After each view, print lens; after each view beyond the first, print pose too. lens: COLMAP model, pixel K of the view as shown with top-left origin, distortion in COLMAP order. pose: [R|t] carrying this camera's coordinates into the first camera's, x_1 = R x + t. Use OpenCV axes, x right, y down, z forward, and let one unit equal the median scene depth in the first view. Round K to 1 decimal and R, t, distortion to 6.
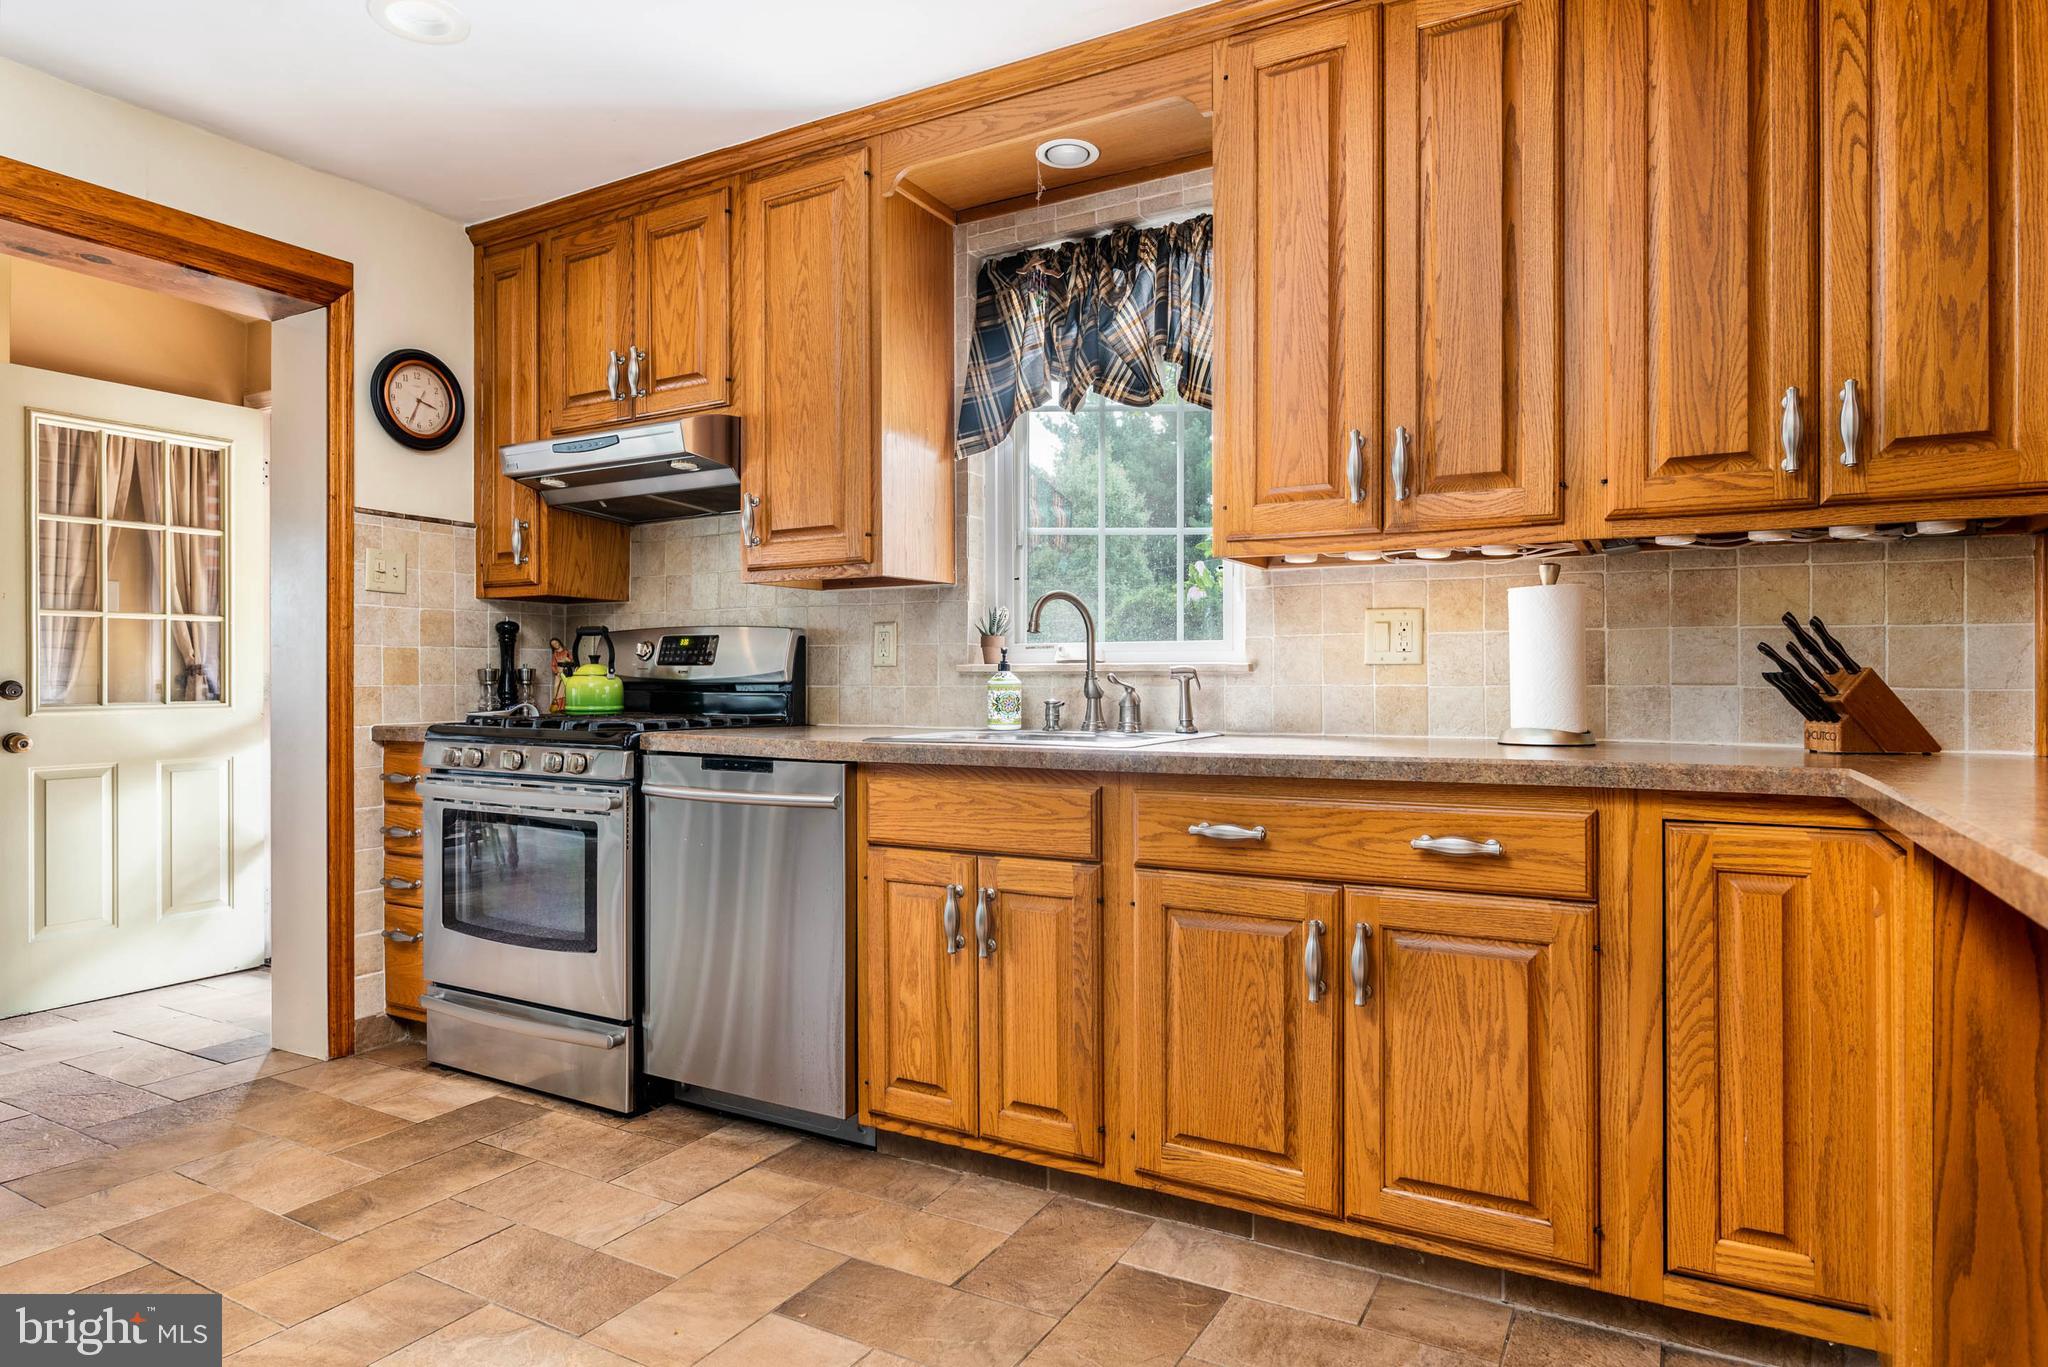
lens RADIAL K [[1165.3, 0, 1029.3], [0, 1165.3, 667.9], [0, 0, 1]] dist [-0.000313, 0.000392]
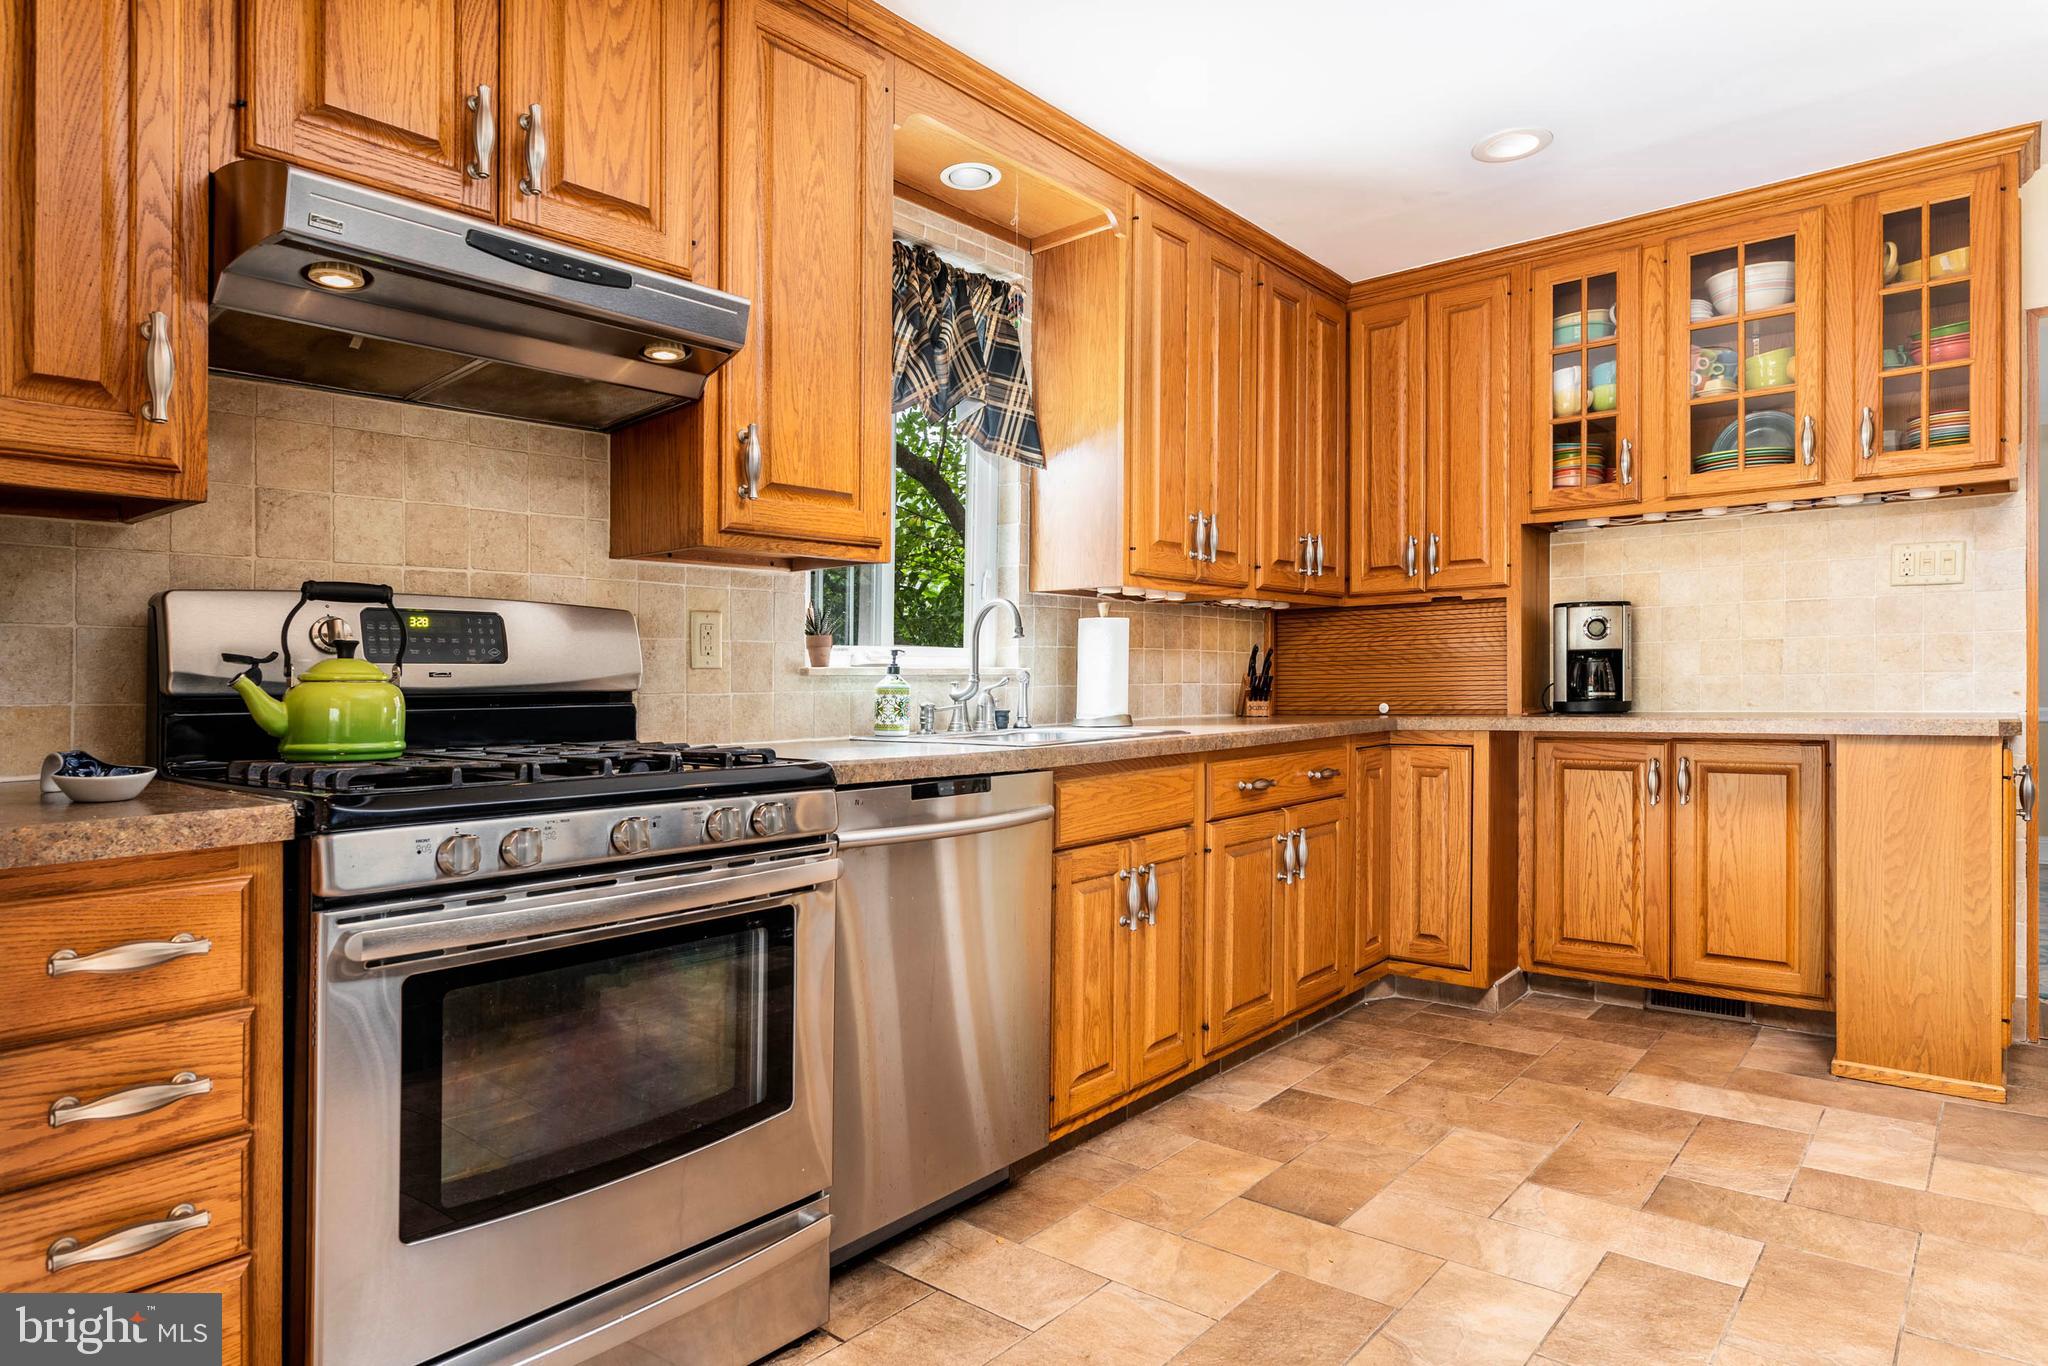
lens RADIAL K [[1176.6, 0, 1018.3], [0, 1176.6, 685.3], [0, 0, 1]] dist [-0.000916, 0.001797]
pose [[0.195678, -0.005548, 0.980653, -1.132768], [0.001109, 0.999985, 0.005437, 0.008148], [-0.980668, 0.000023, 0.195681, 0.861240]]
